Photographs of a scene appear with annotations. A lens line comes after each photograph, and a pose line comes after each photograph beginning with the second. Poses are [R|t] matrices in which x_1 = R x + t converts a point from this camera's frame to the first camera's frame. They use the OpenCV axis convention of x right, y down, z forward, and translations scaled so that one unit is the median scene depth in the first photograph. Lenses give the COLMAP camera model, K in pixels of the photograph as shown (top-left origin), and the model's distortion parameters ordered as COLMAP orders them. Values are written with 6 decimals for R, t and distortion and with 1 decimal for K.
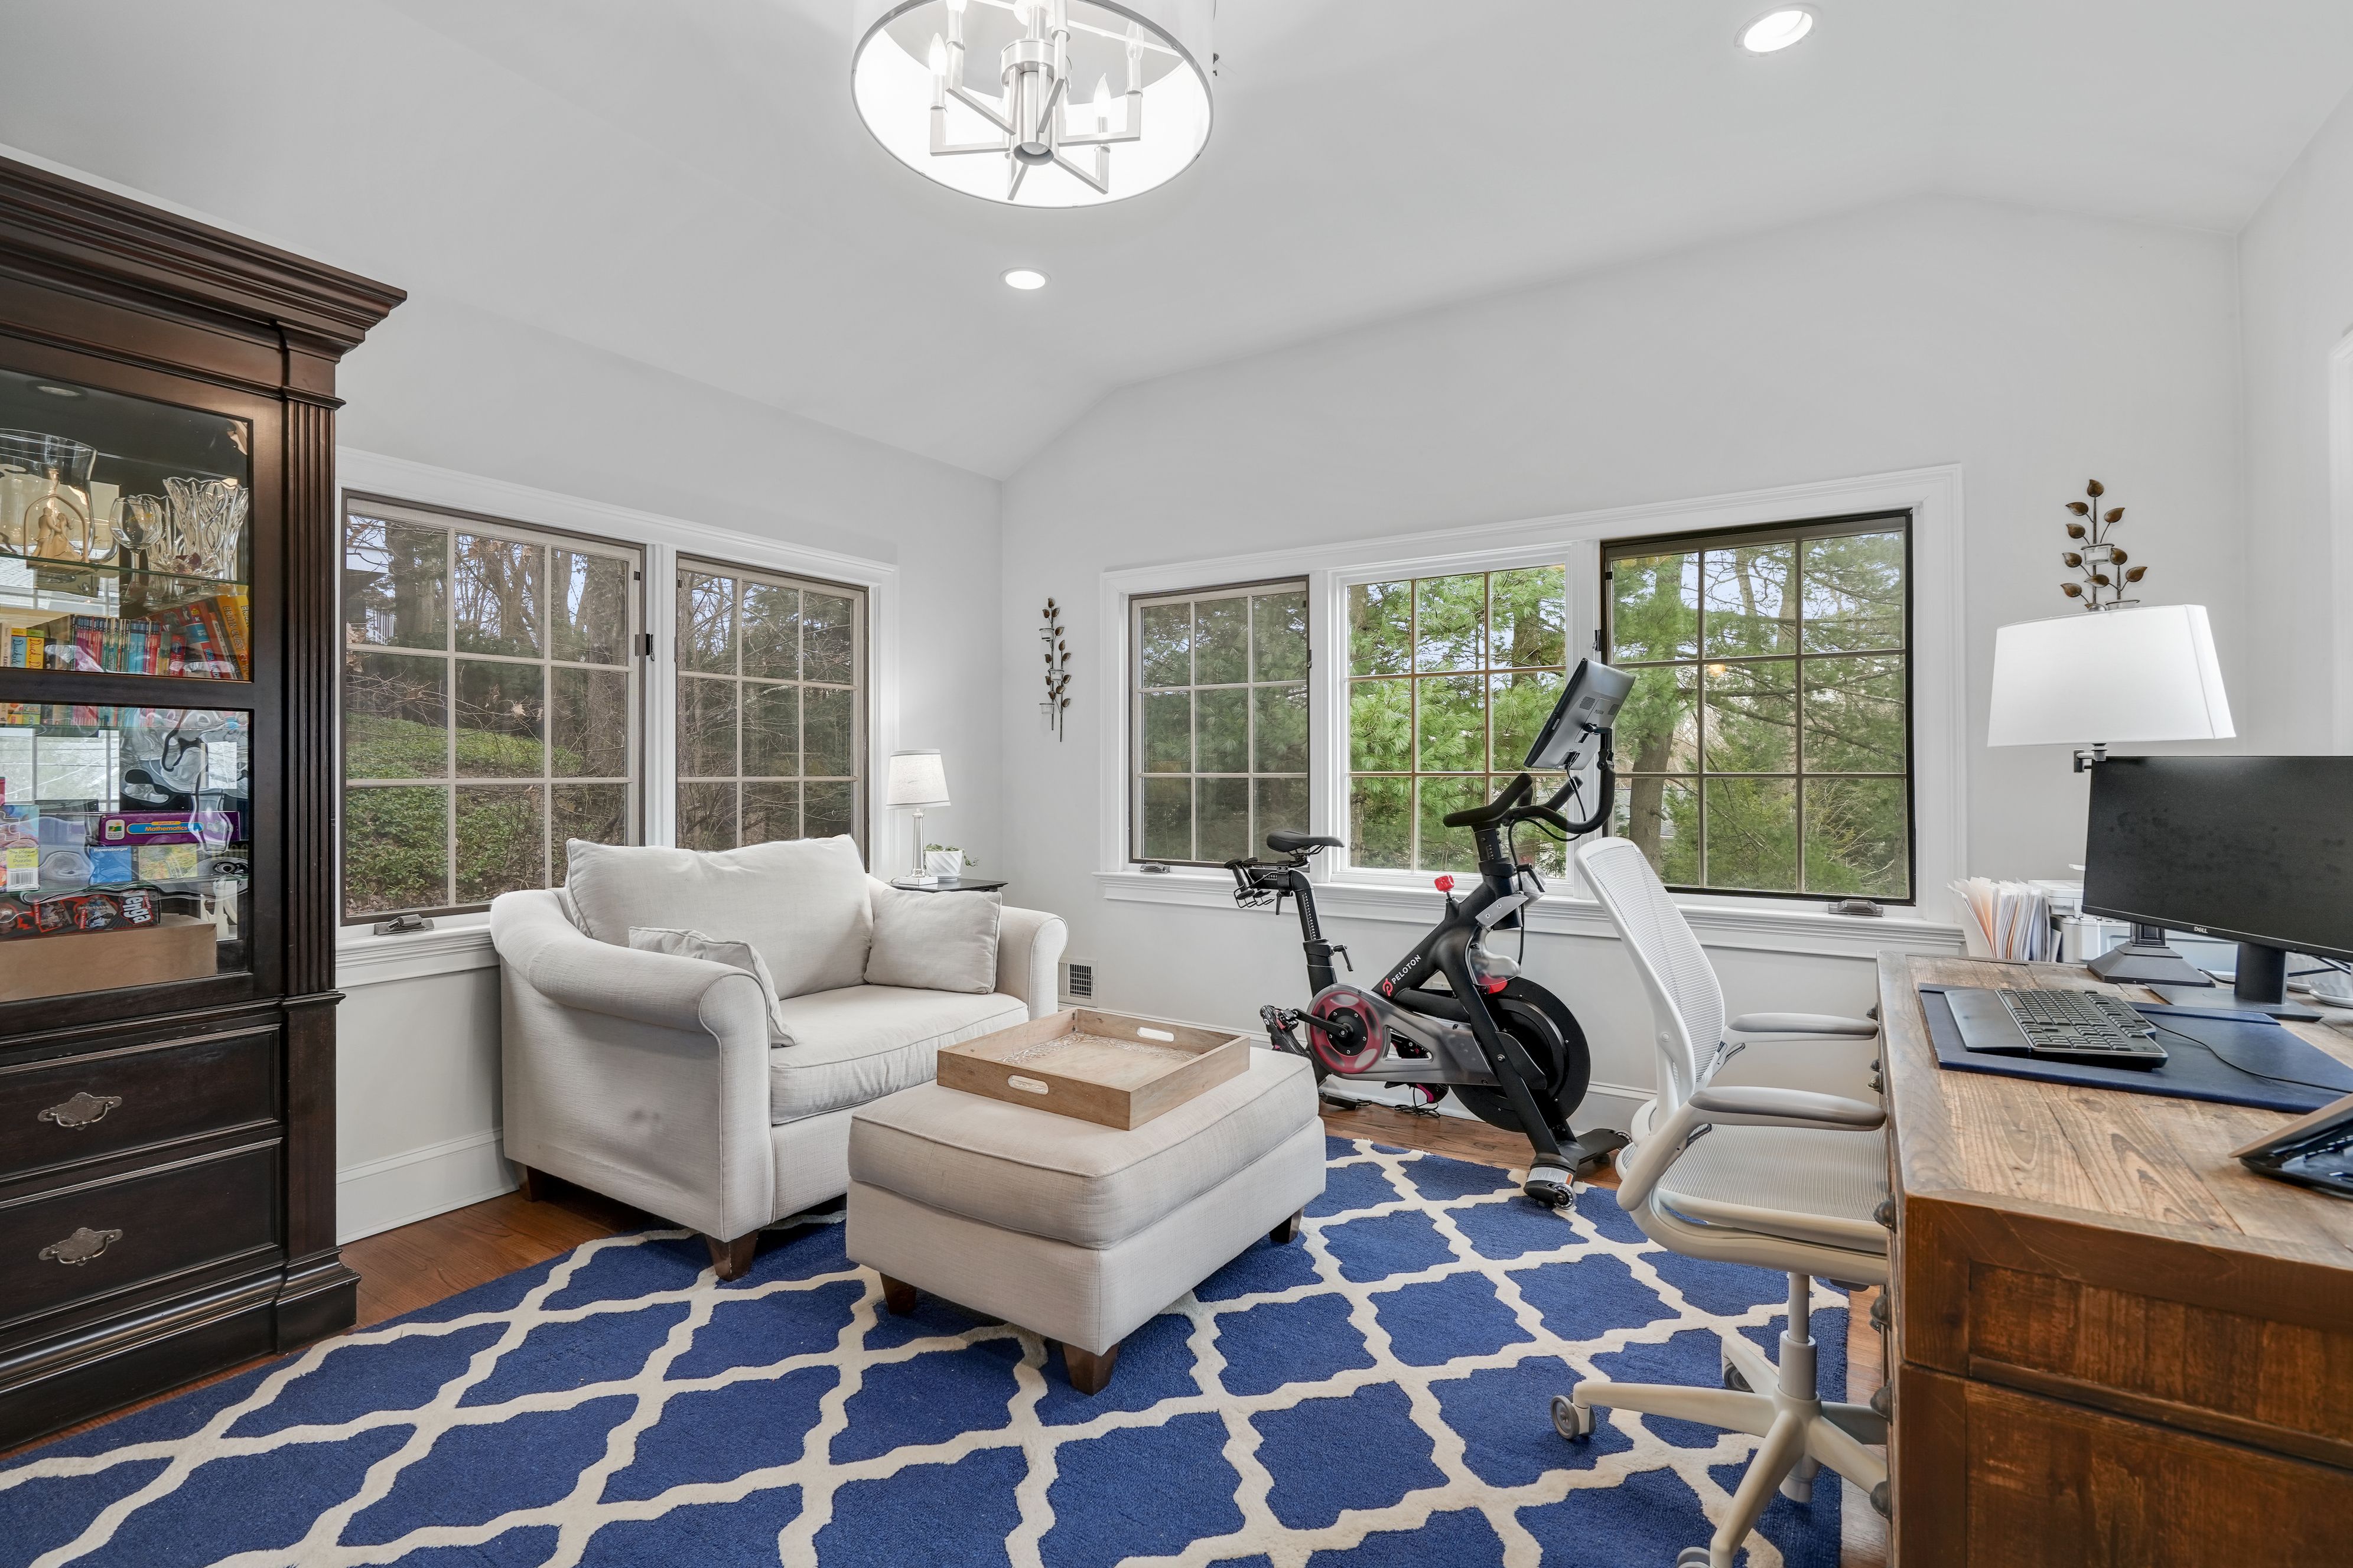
lens RADIAL K [[1082.5, 0, 1170.9], [0, 1082.5, 772.3], [0, 0, 1]] dist [-0.004697, 0.001927]
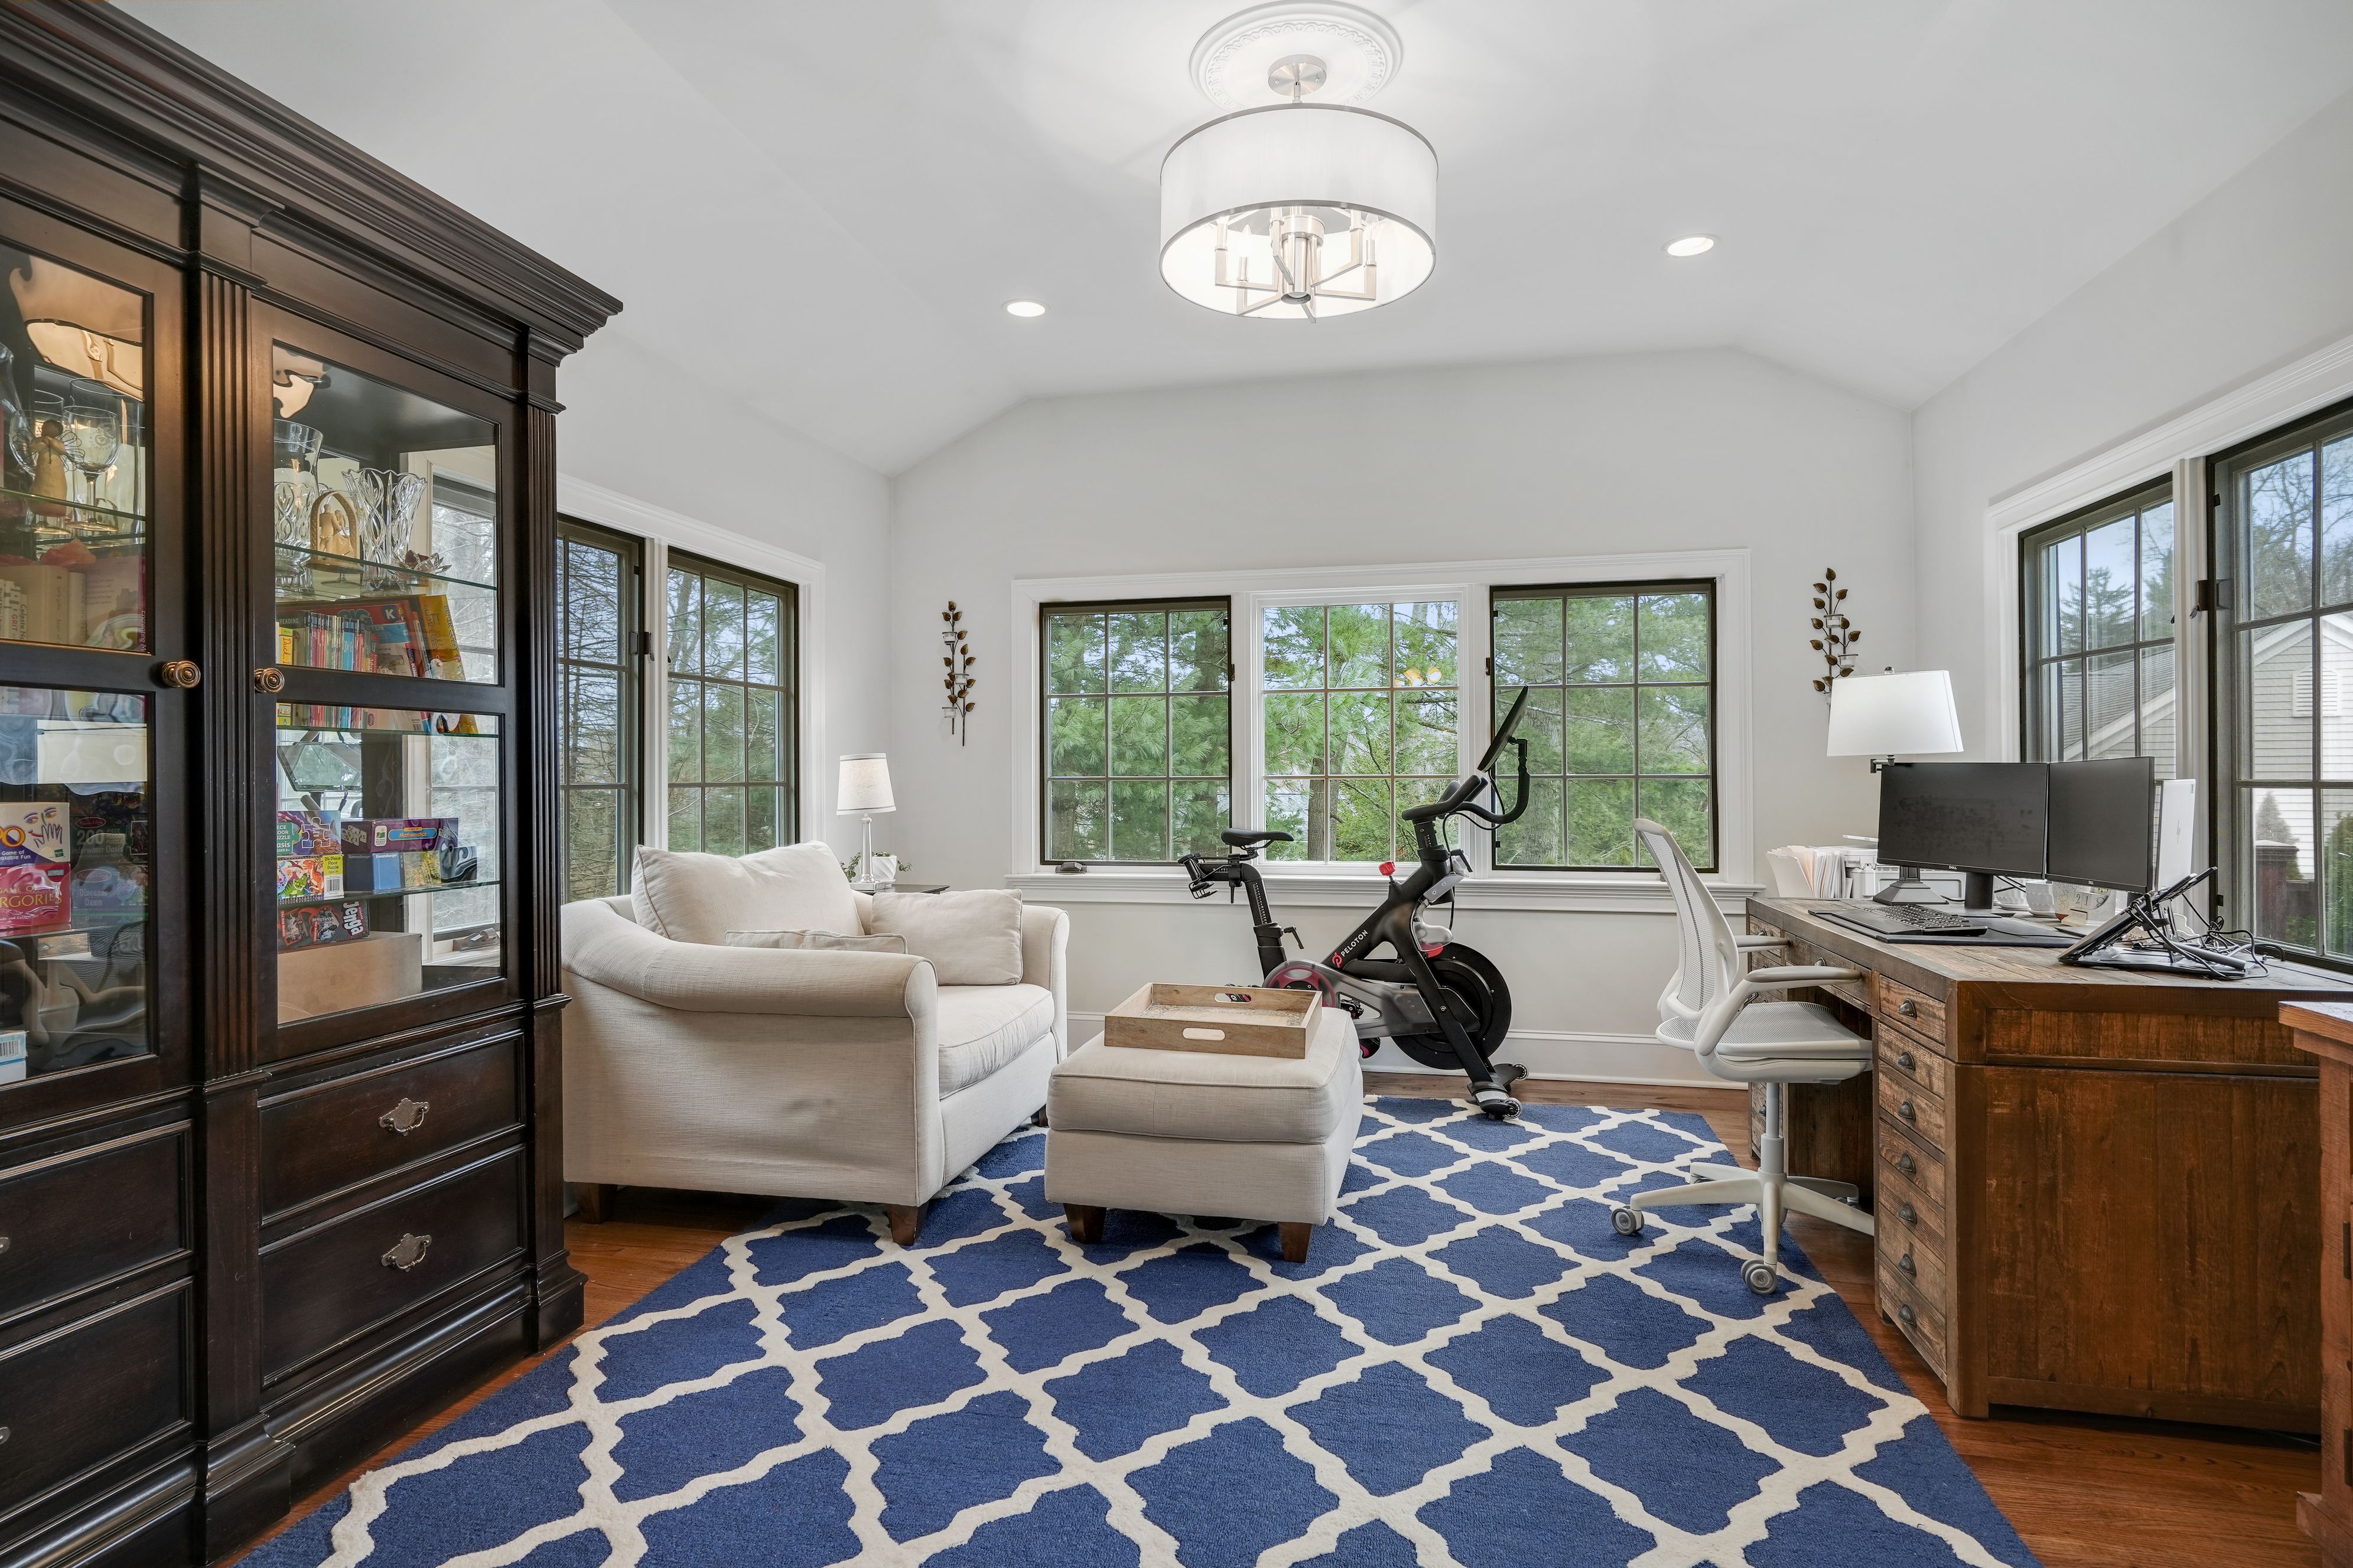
lens RADIAL K [[1241.9, 0, 1181.4], [0, 1241.9, 784.0], [0, 0, 1]] dist [0.001909, -0.000577]
pose [[0.934867, -0.005109, 0.354961, -0.591882], [0.003571, 0.999981, 0.004988, 0.002938], [-0.354980, -0.003396, 0.934868, -0.258725]]
